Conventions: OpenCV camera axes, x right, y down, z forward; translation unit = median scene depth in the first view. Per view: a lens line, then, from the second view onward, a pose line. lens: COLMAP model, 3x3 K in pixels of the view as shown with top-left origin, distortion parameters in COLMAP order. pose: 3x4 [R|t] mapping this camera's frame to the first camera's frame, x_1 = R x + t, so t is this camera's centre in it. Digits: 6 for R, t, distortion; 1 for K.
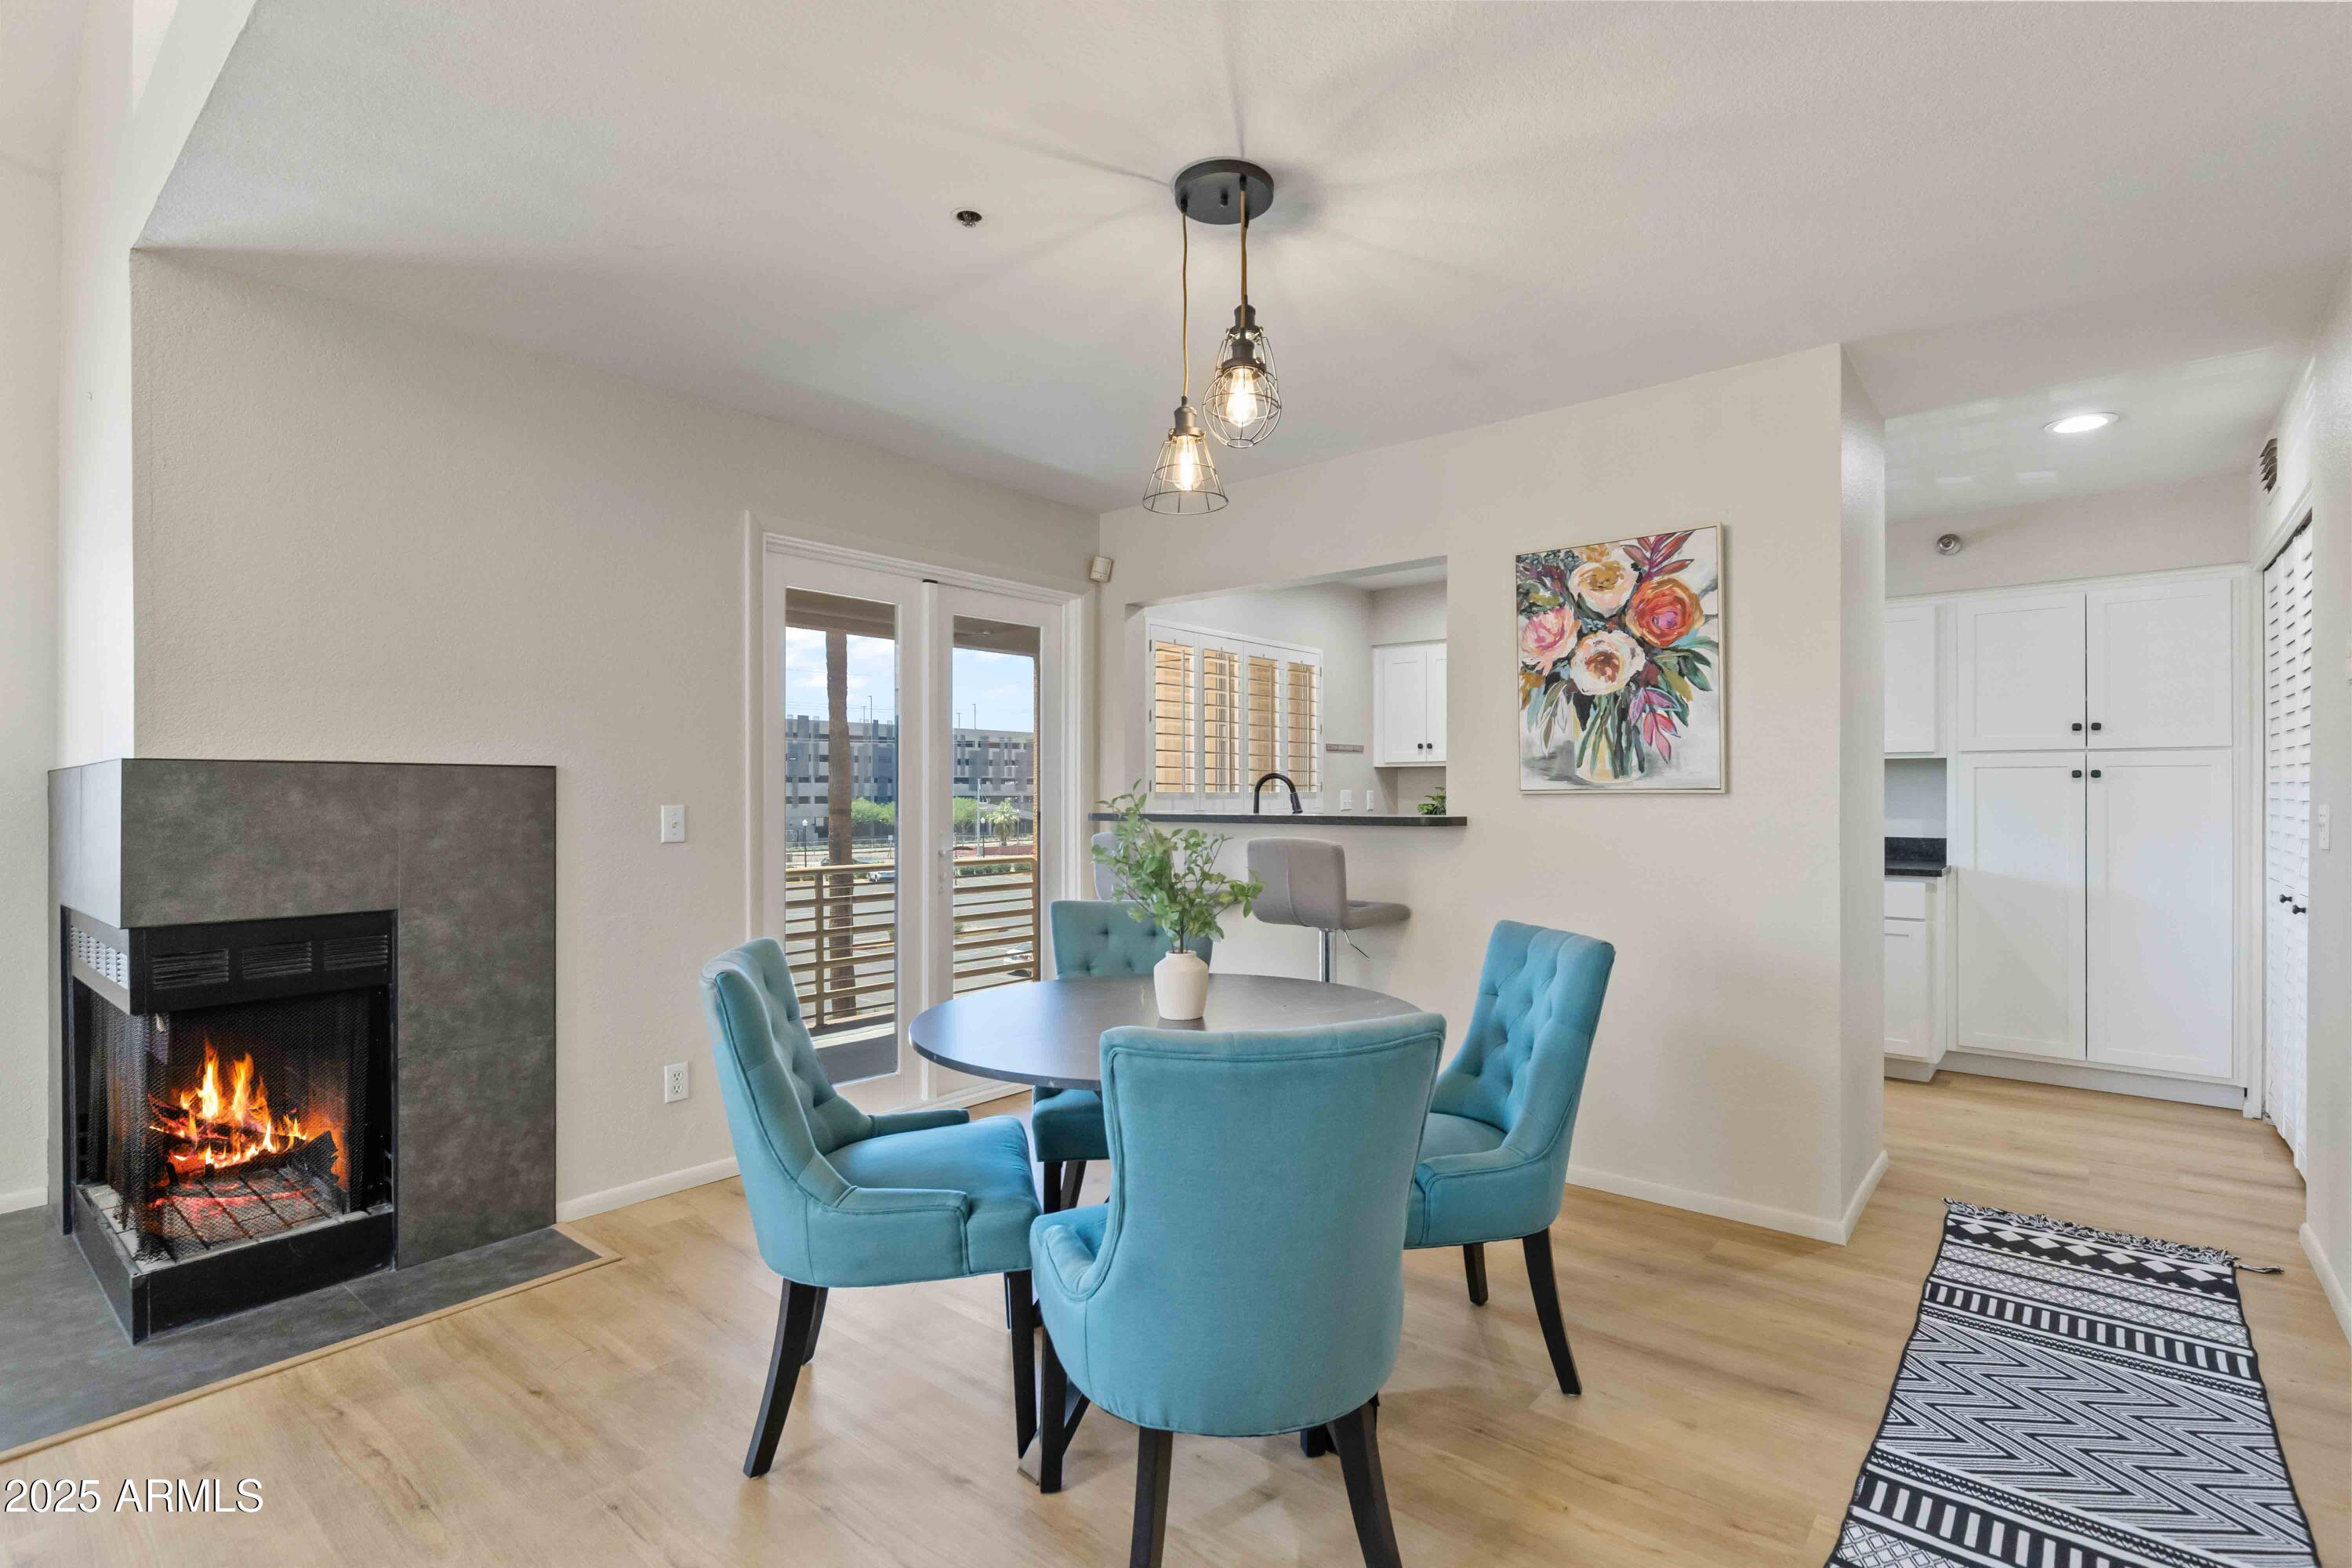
lens RADIAL K [[1085.4, 0, 1193.7], [0, 1085.4, 794.2], [0, 0, 1]] dist [-0.002192, -0.000343]
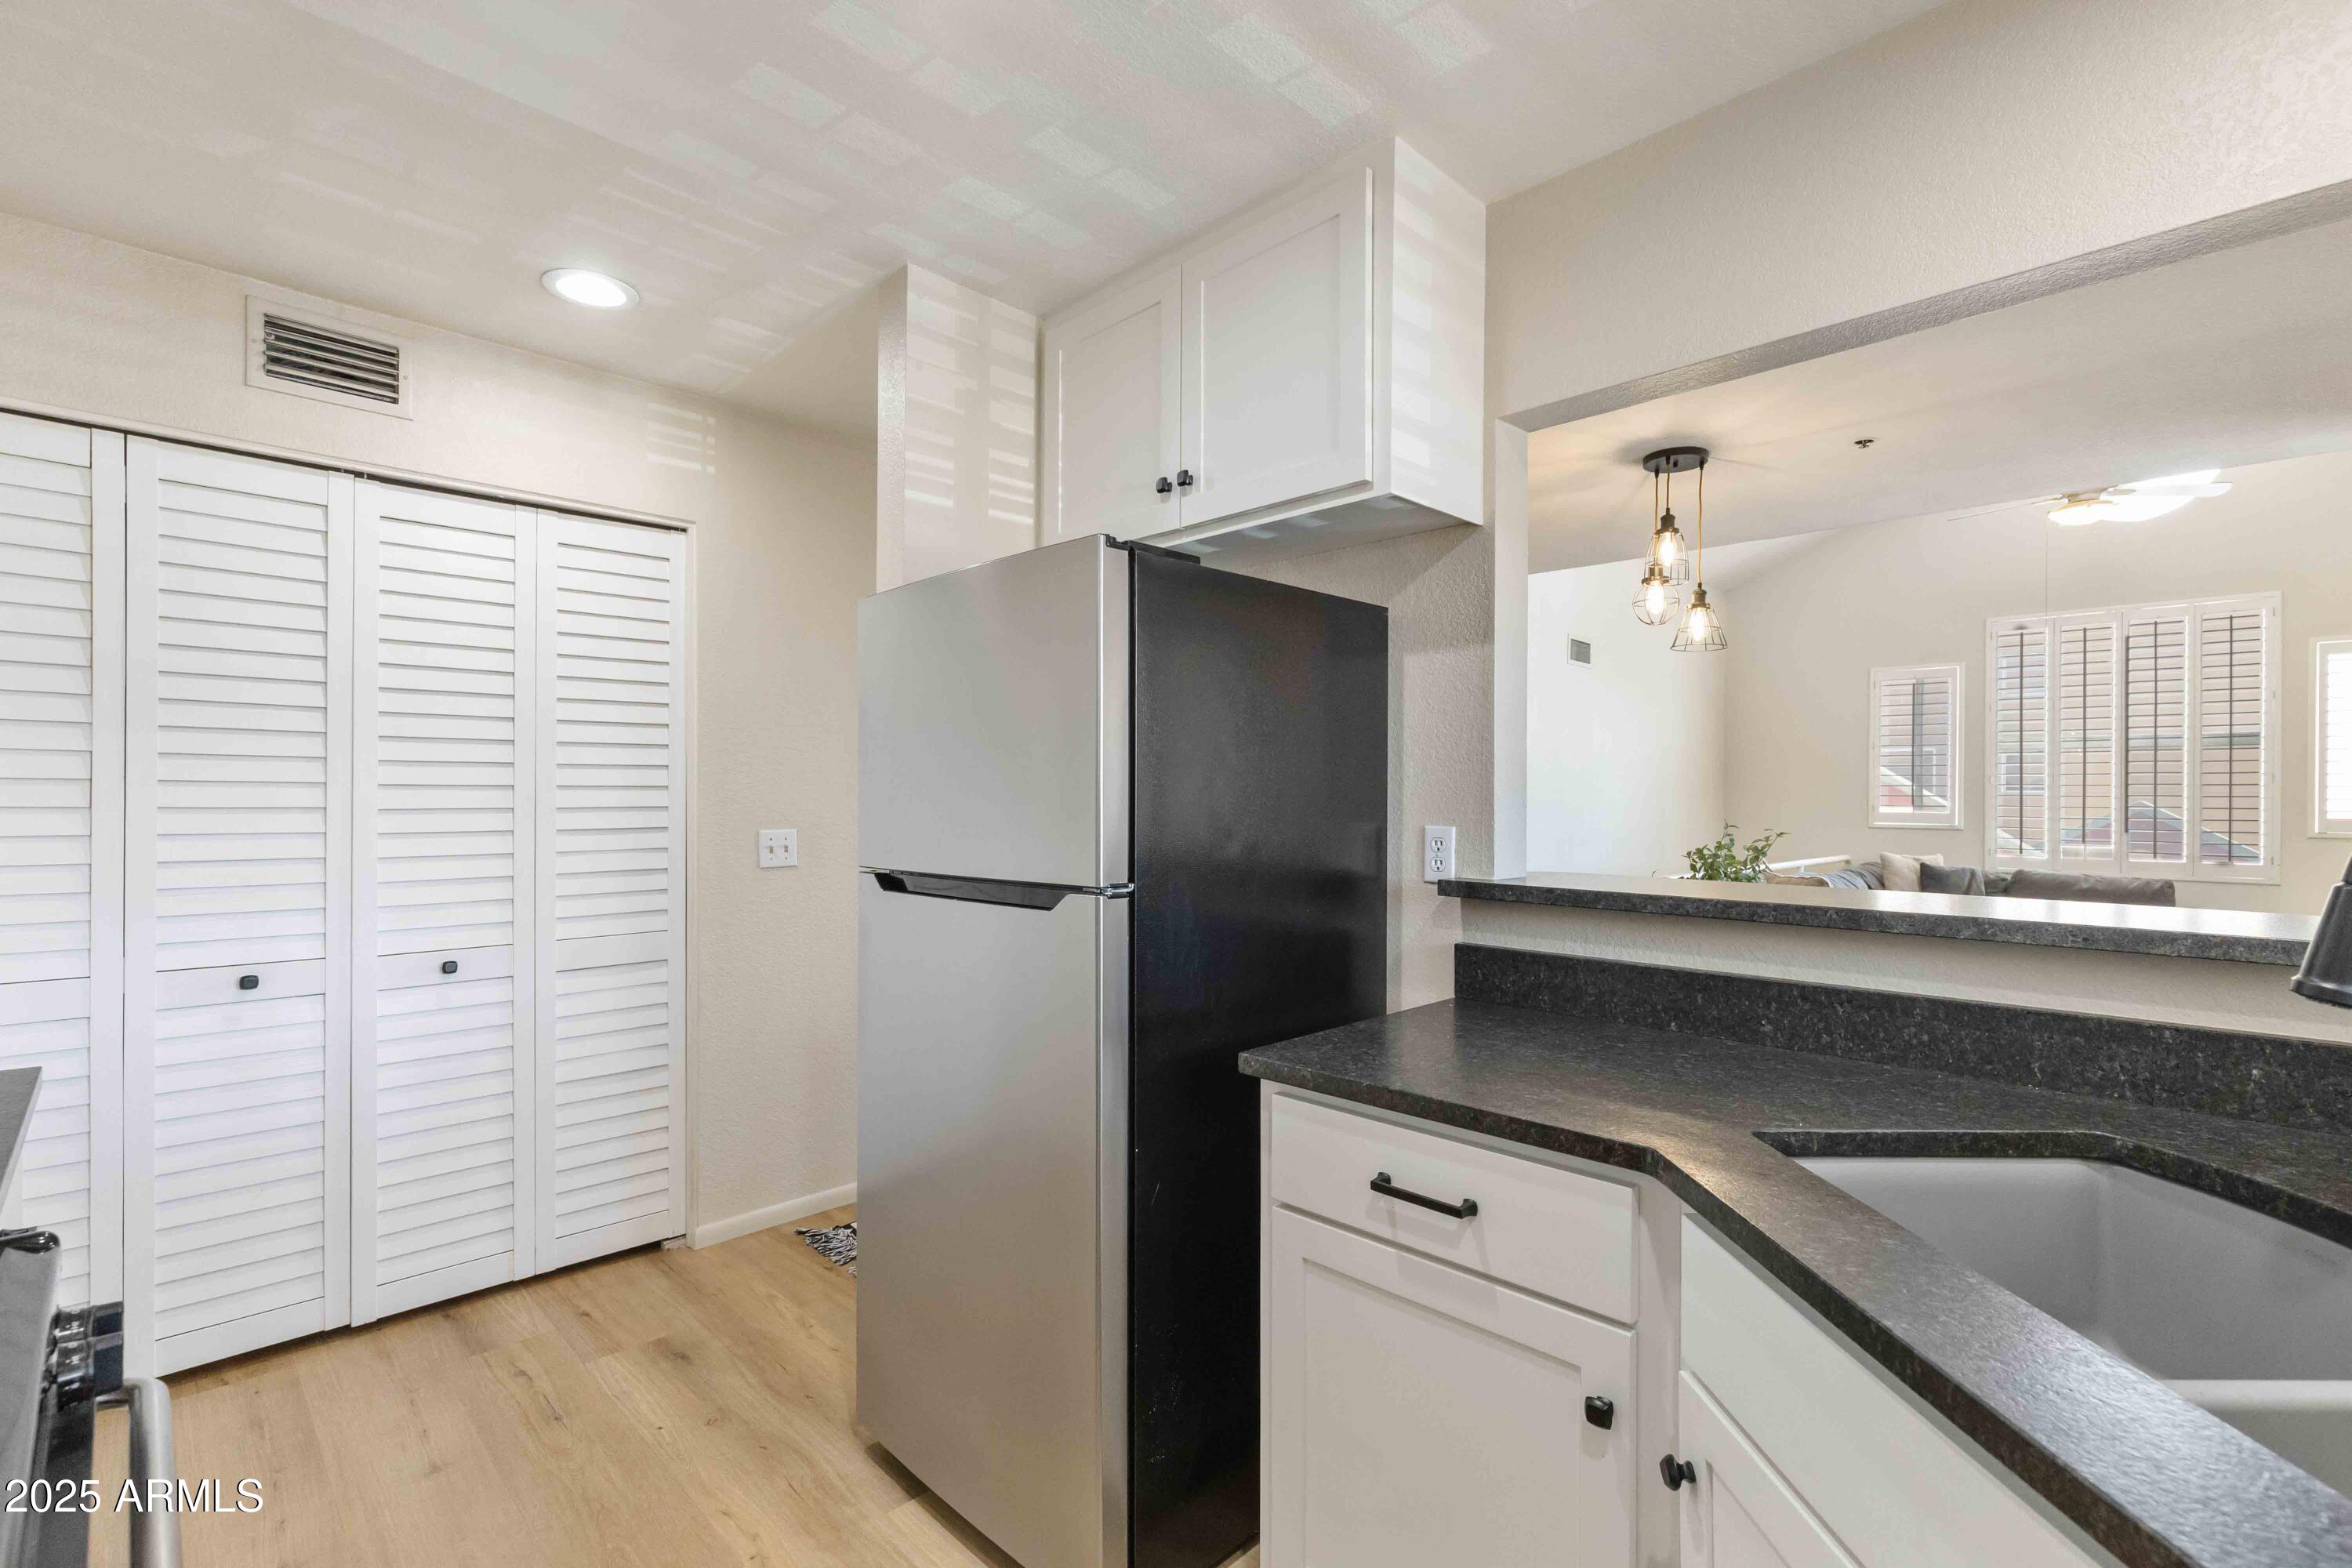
lens RADIAL K [[1049.6, 0, 1224.3], [0, 1049.6, 799.7], [0, 0, 1]] dist [-0.002521, -0.000412]
pose [[-0.997505, -0.004012, 0.070485, 0.401386], [-0.003988, 0.999992, 0.000489, -0.022912], [-0.070486, 0.000207, -0.997513, 1.776455]]
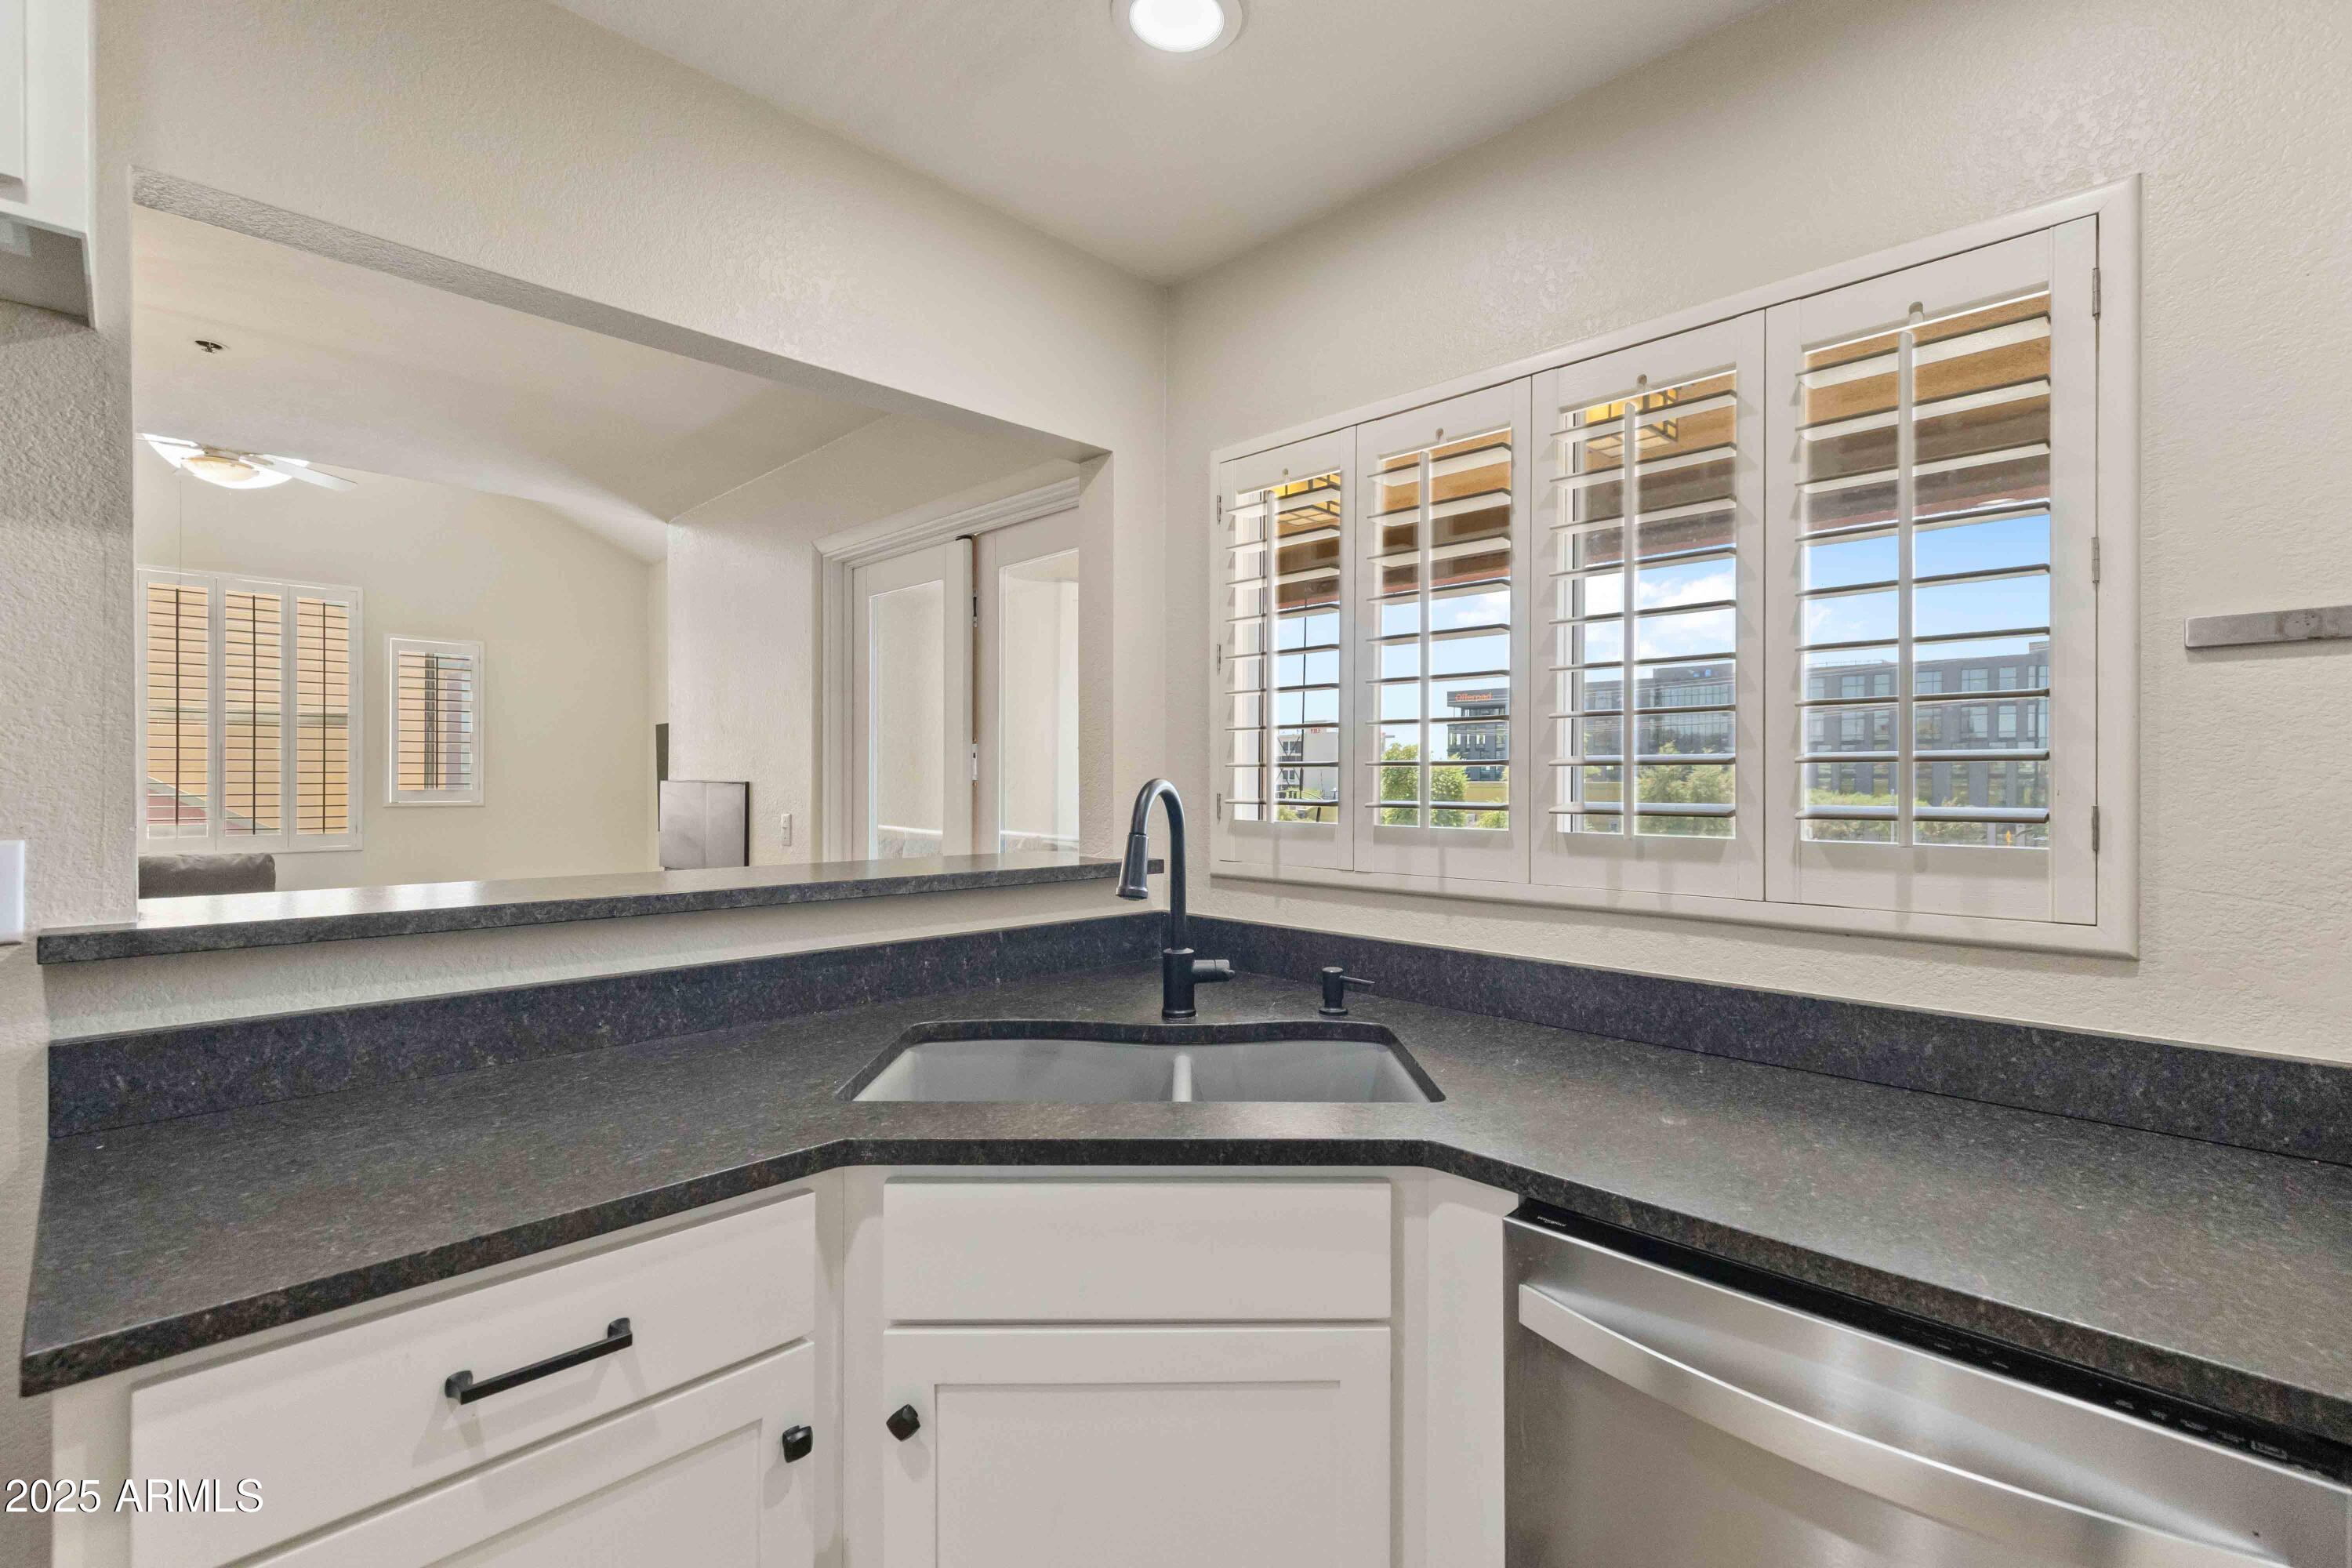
lens RADIAL K [[1038.3, 0, 1184.8], [0, 1038.3, 786.1], [0, 0, 1]] dist [0.001448, 0.000170]
pose [[-0.090192, 0.007621, -0.995895, 0.626481], [-0.002311, 0.999966, 0.007861, -0.028831], [0.995922, 0.003011, -0.090172, 1.555934]]
